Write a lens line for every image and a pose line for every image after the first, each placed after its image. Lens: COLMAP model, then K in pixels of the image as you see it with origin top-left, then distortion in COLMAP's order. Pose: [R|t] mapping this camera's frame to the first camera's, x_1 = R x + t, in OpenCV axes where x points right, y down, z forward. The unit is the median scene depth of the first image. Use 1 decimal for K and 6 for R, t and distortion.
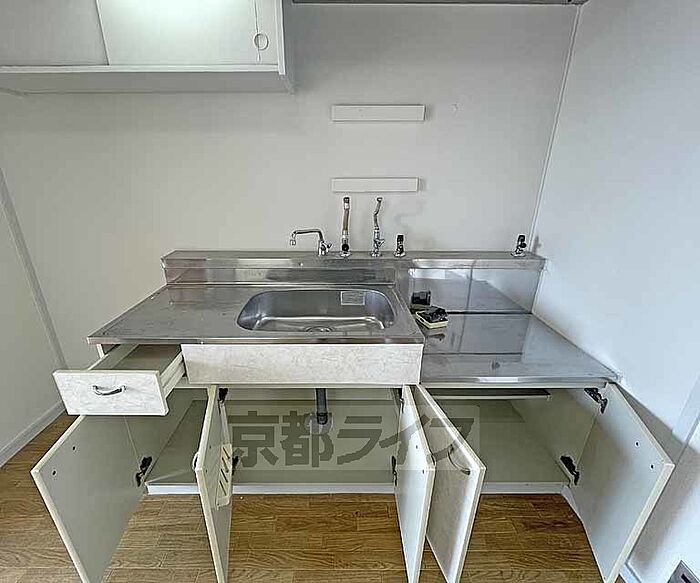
lens RADIAL K [[312.6, 0, 335.2], [0, 312.6, 293.2], [0, 0, 1]] dist [-0.002421, -0.000235]
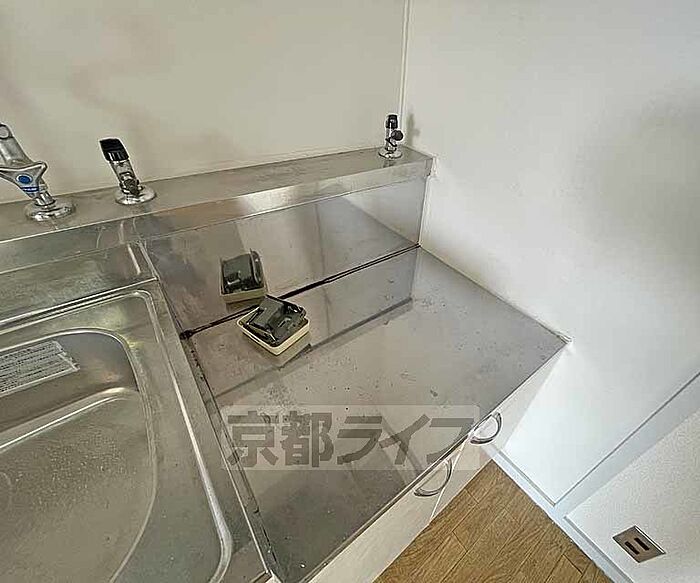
lens RADIAL K [[310.2, 0, 386.6], [0, 310.2, 289.0], [0, 0, 1]] dist [-0.000560, -0.000054]
pose [[0.785428, -0.355063, 0.506985, 0.220135], [0.168918, 0.910969, 0.376301, -0.116226], [-0.595458, -0.209919, 0.775477, 0.538020]]
